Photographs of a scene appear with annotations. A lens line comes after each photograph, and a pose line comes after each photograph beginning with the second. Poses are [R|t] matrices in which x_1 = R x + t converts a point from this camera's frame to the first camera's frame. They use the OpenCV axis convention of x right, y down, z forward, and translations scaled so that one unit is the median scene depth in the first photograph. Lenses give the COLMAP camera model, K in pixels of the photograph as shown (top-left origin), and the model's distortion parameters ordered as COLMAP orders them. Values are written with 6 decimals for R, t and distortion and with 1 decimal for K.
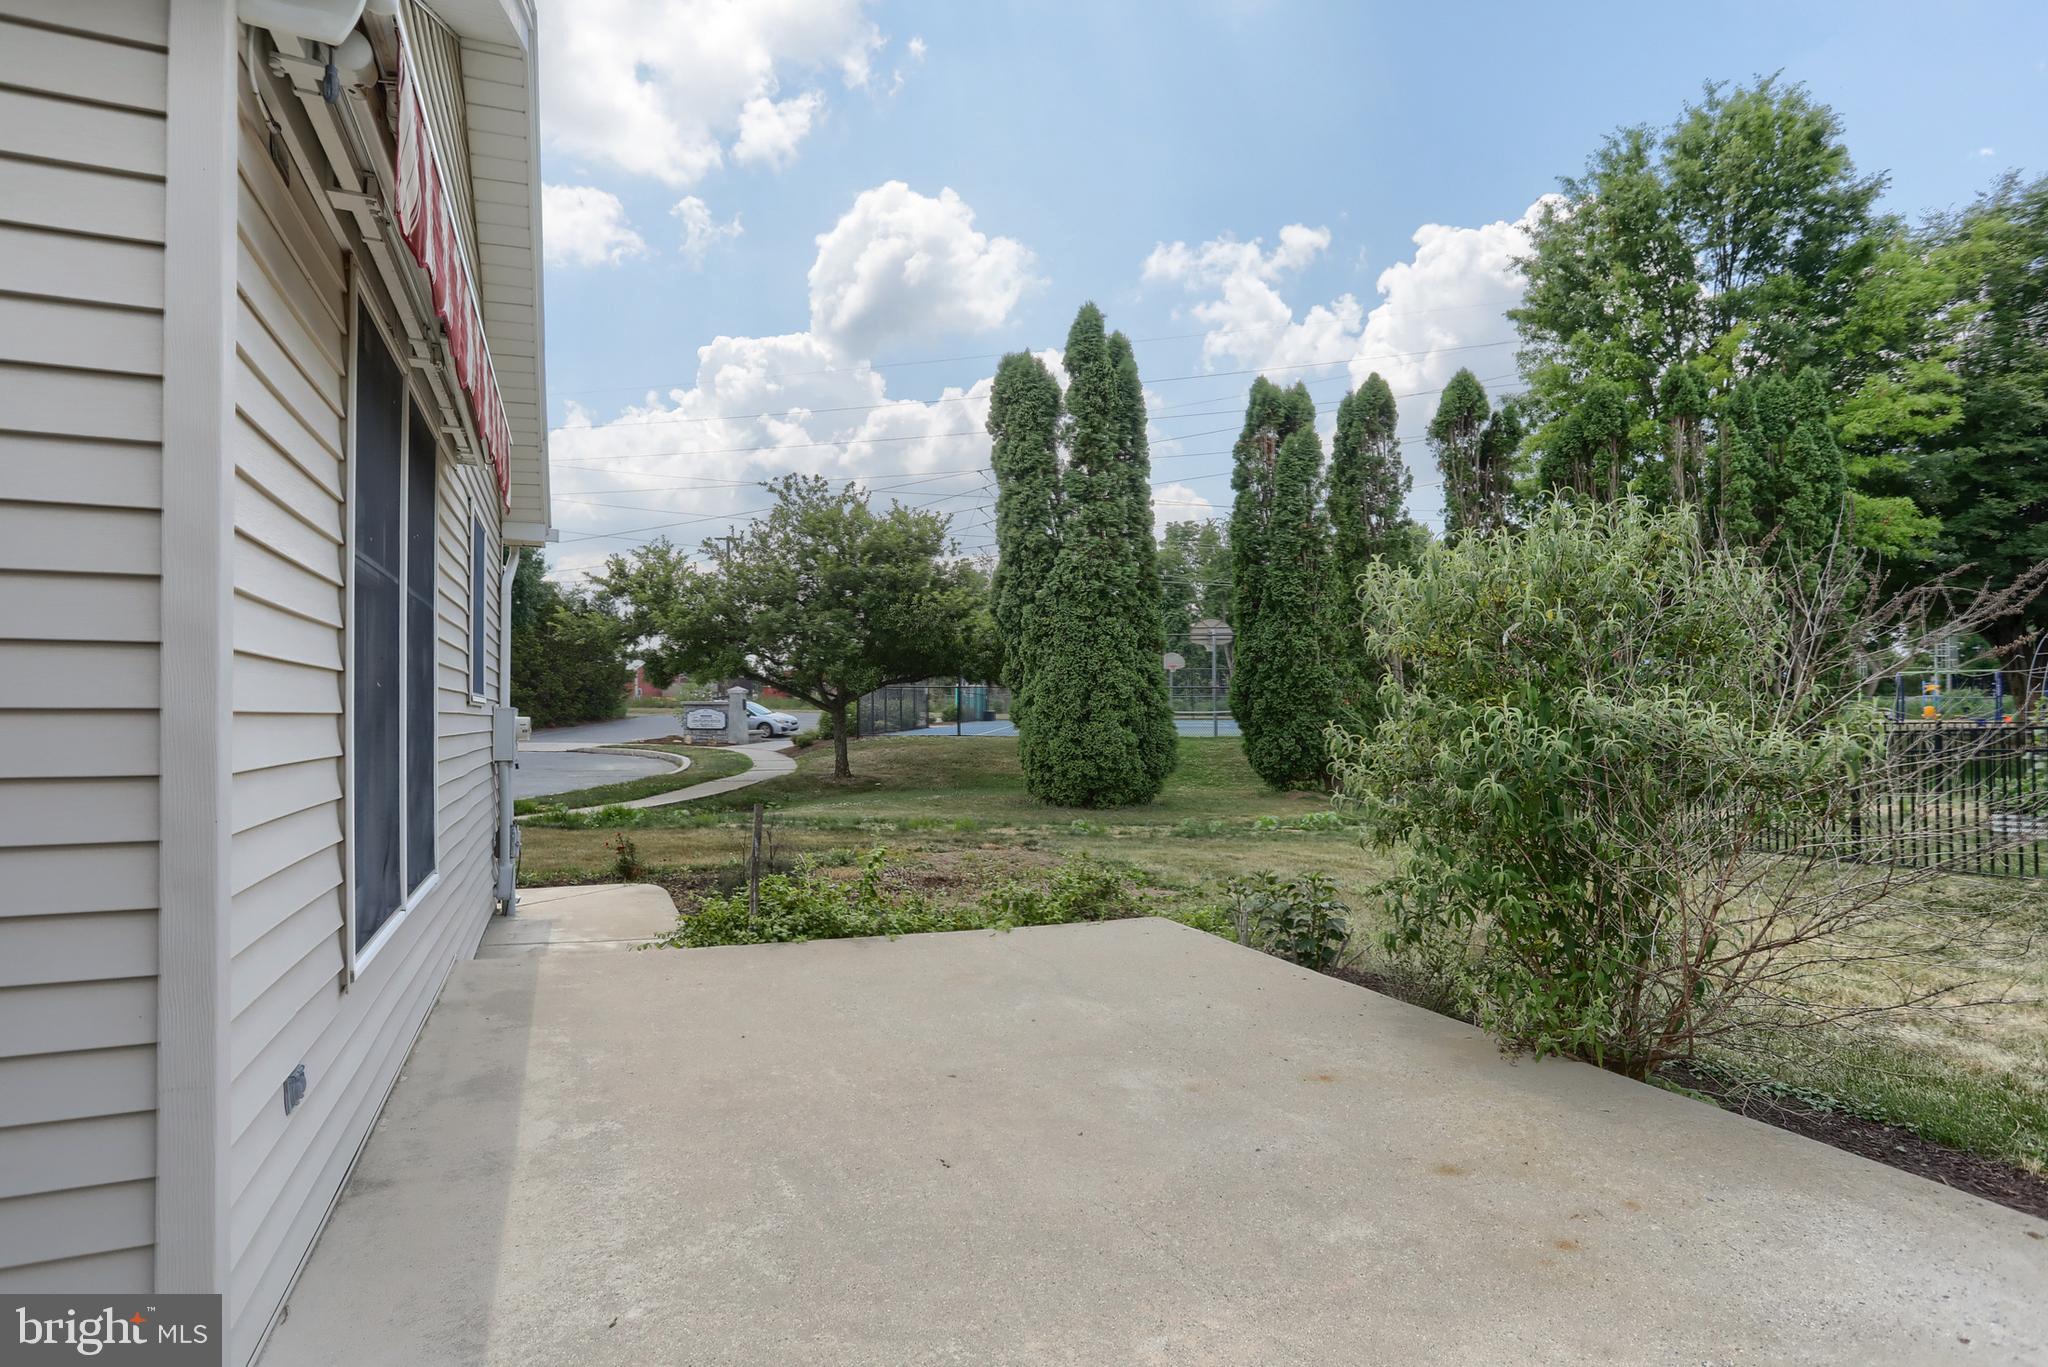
lens RADIAL K [[1055.2, 0, 1021.2], [0, 1055.2, 680.7], [0, 0, 1]] dist [-0.068869, 0.037040]
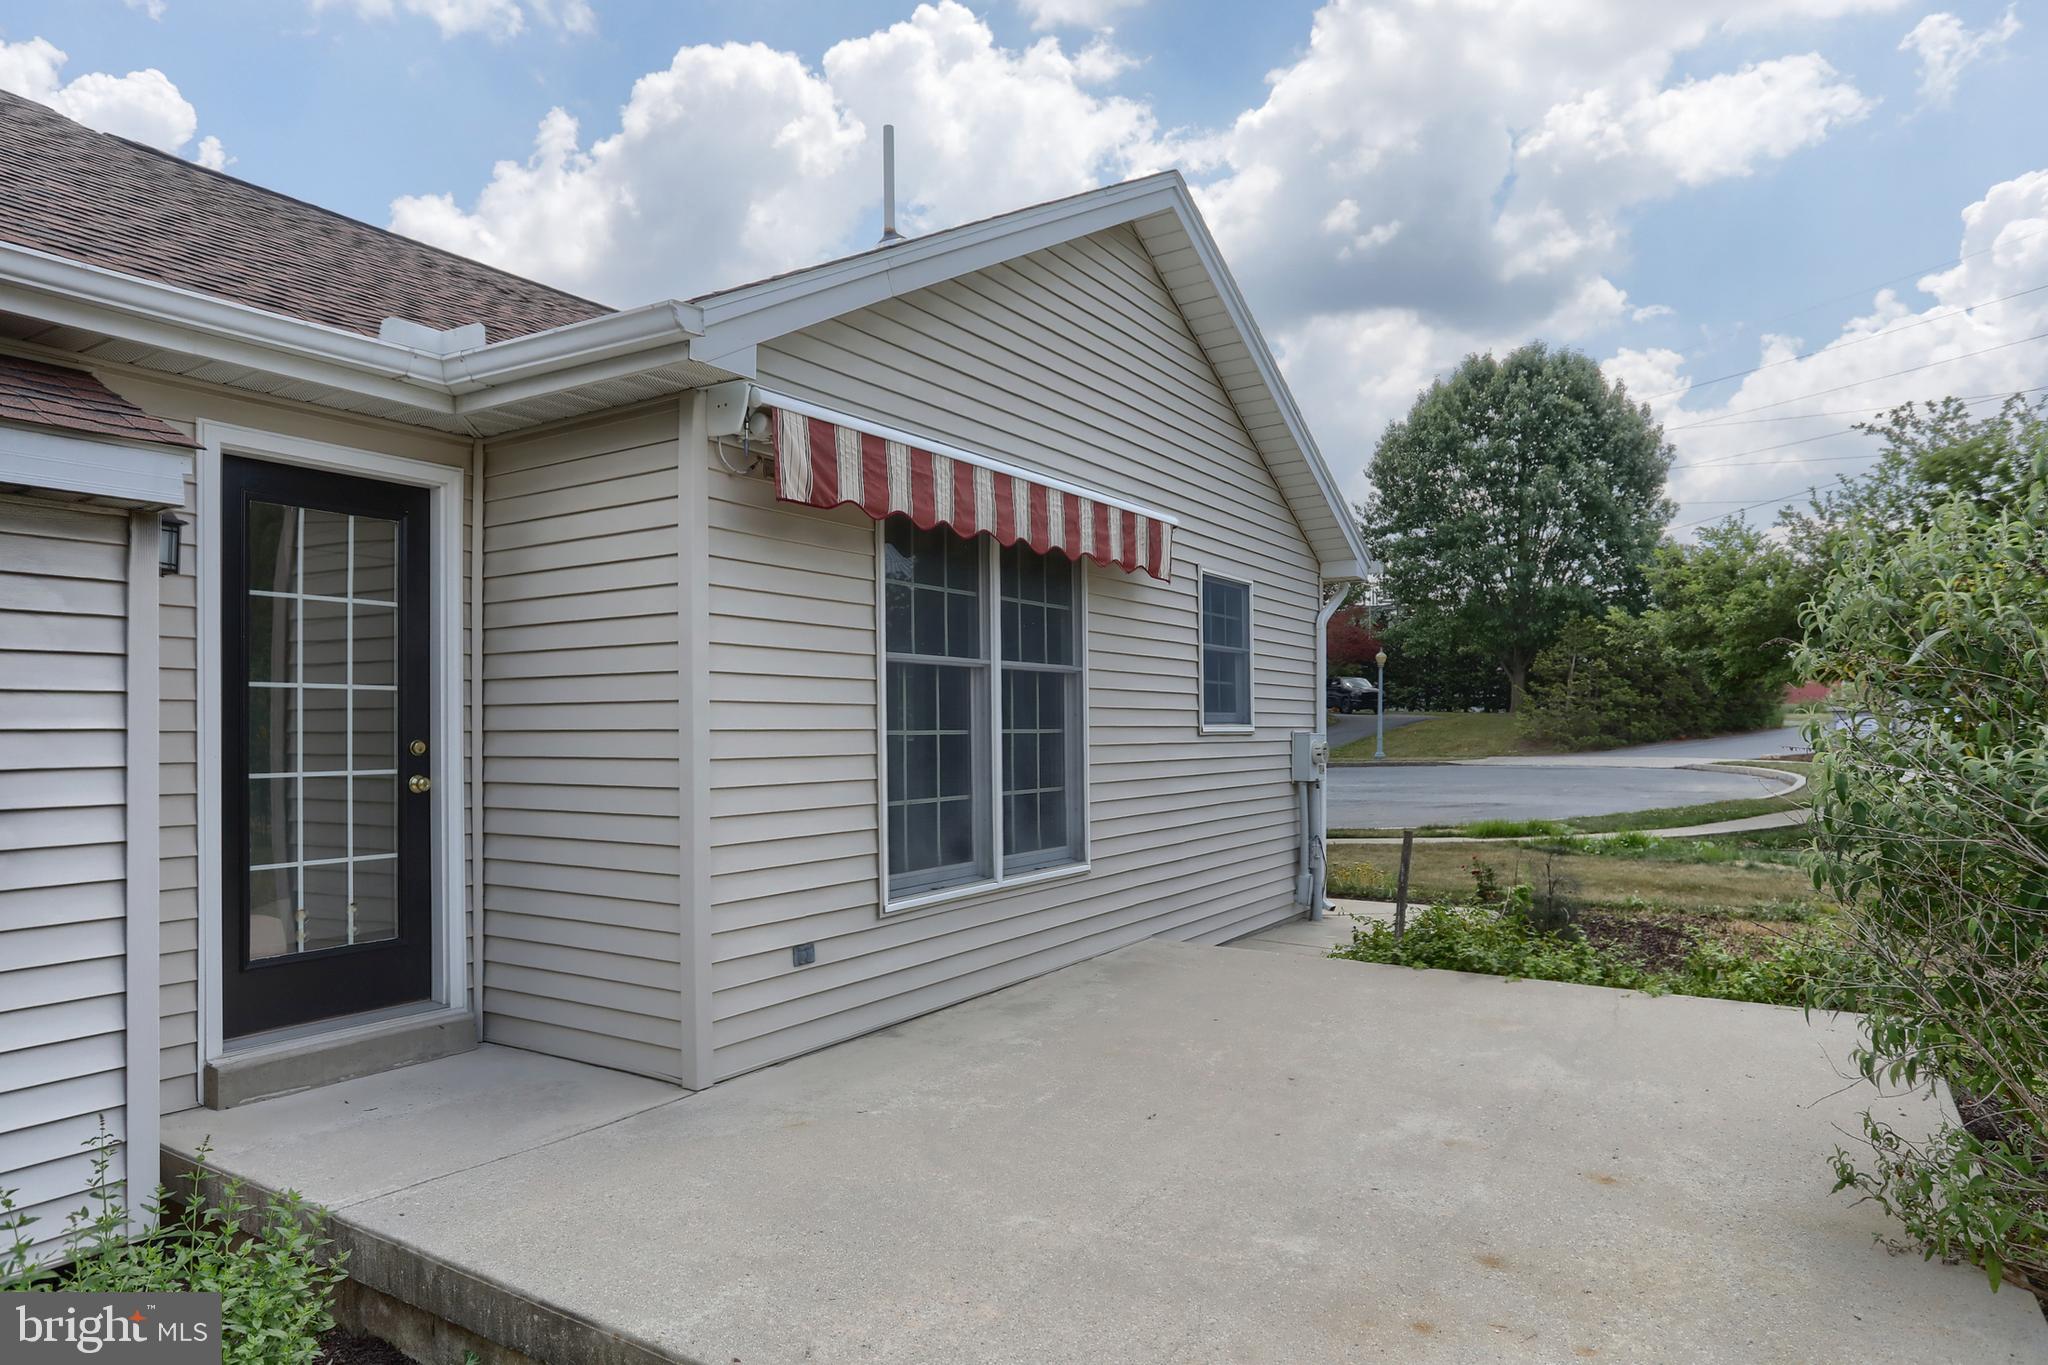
lens RADIAL K [[1222.3, 0, 1054.5], [0, 1222.3, 729.4], [0, 0, 1]] dist [-0.053849, 0.025200]
pose [[0.579029, -0.002252, -0.815303, 0.848431], [0.033836, 0.999201, 0.021270, -0.030318], [0.814604, -0.039903, 0.578643, 0.060672]]
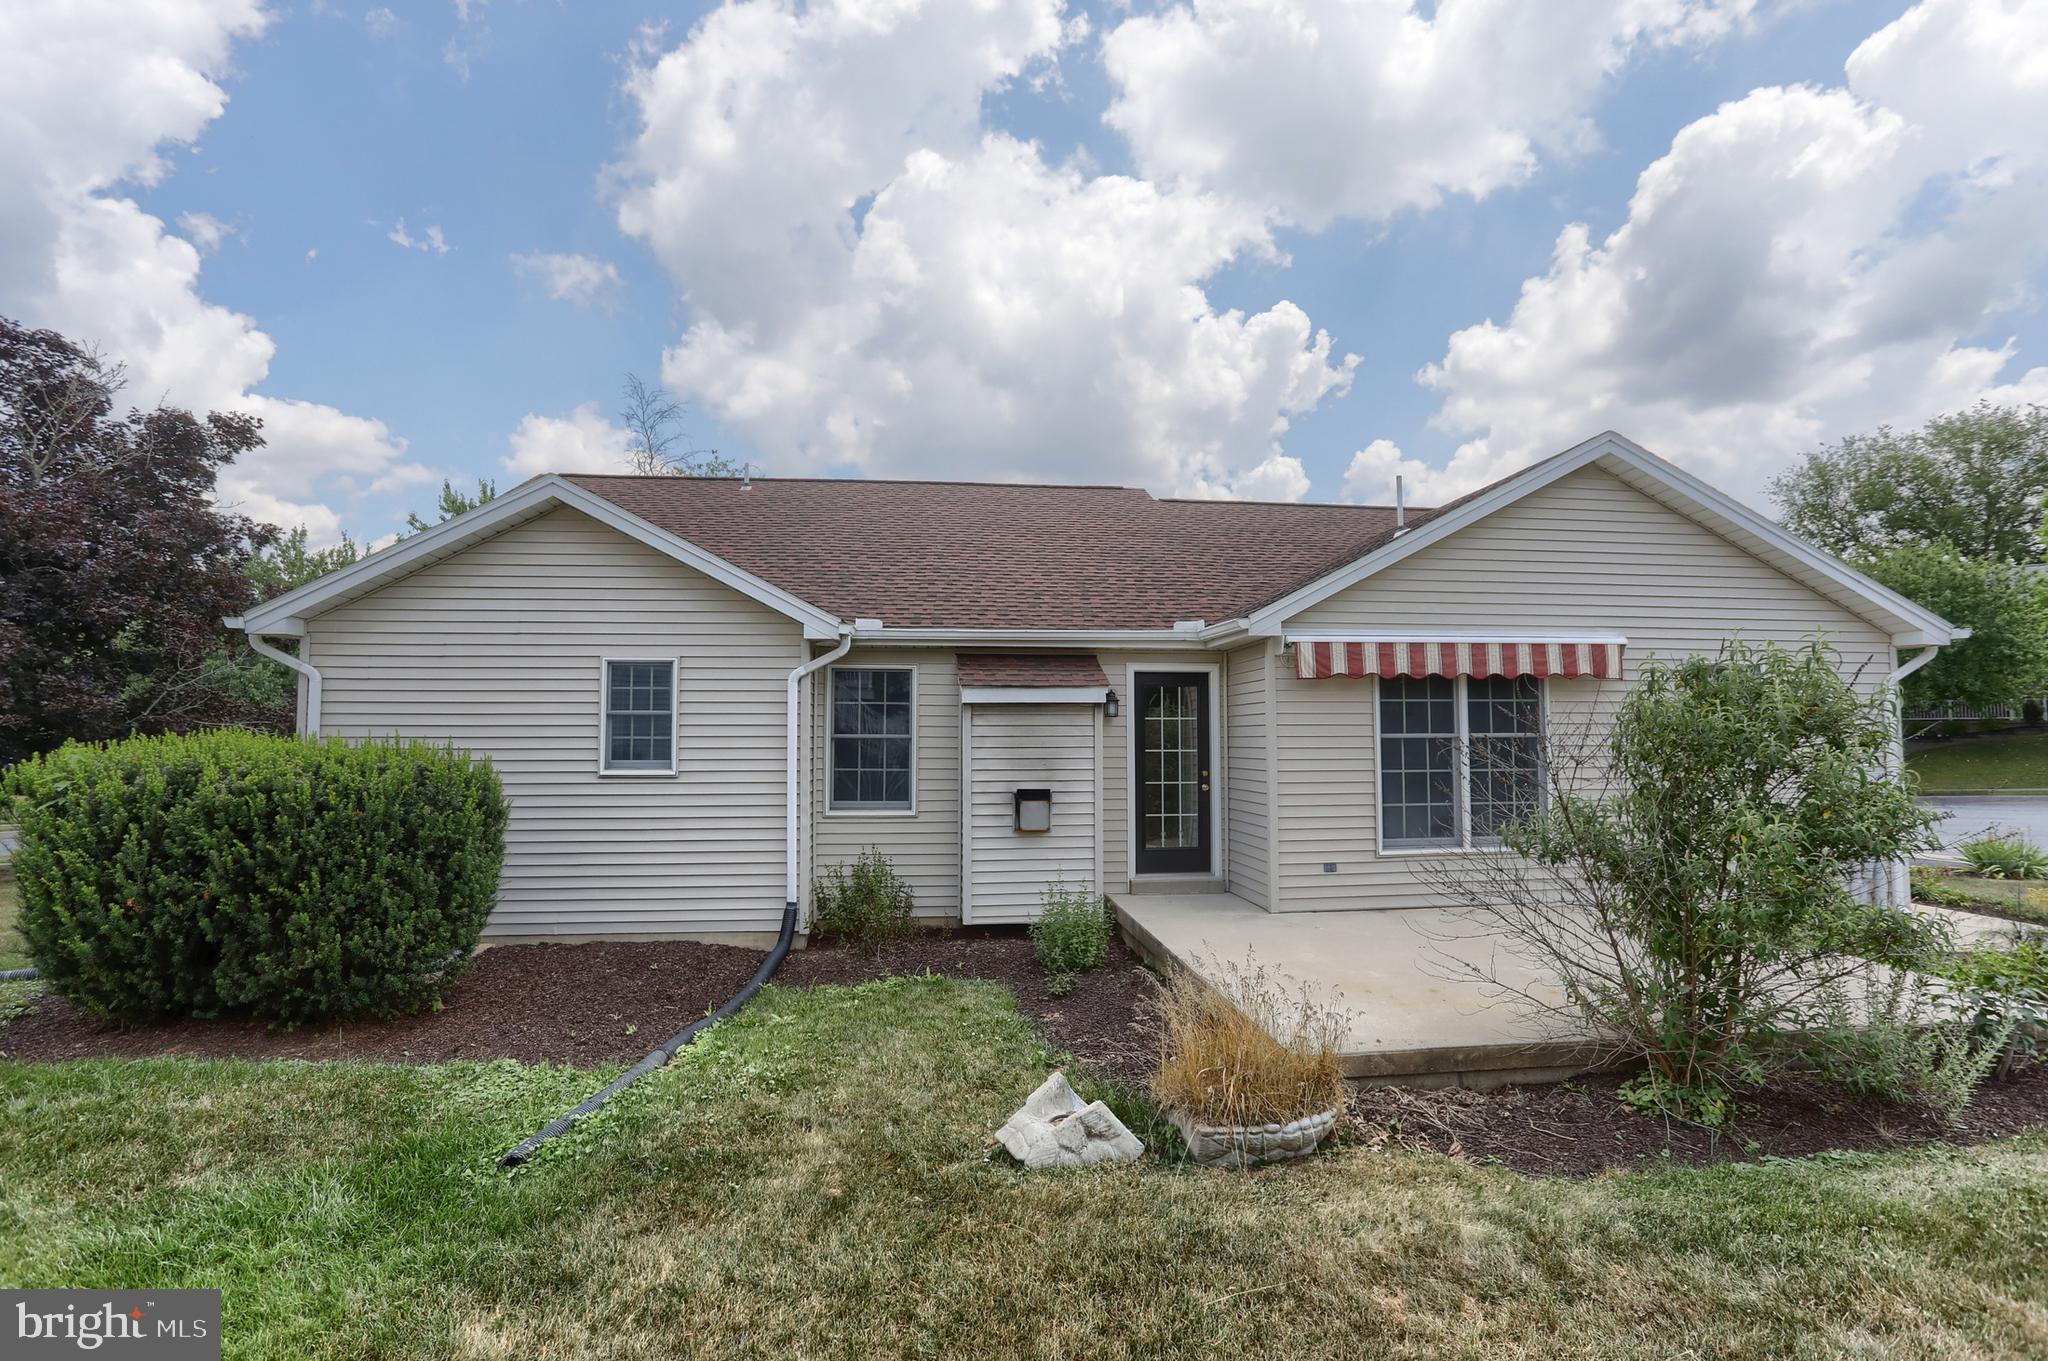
lens RADIAL K [[1038.7, 0, 1032.9], [0, 1038.7, 659.9], [0, 0, 1]] dist [-0.057052, 0.034019]
pose [[-0.295865, -0.073592, -0.952391, 2.487434], [0.033932, 0.995589, -0.087471, -0.091684], [0.954627, -0.058196, -0.292063, 0.727549]]
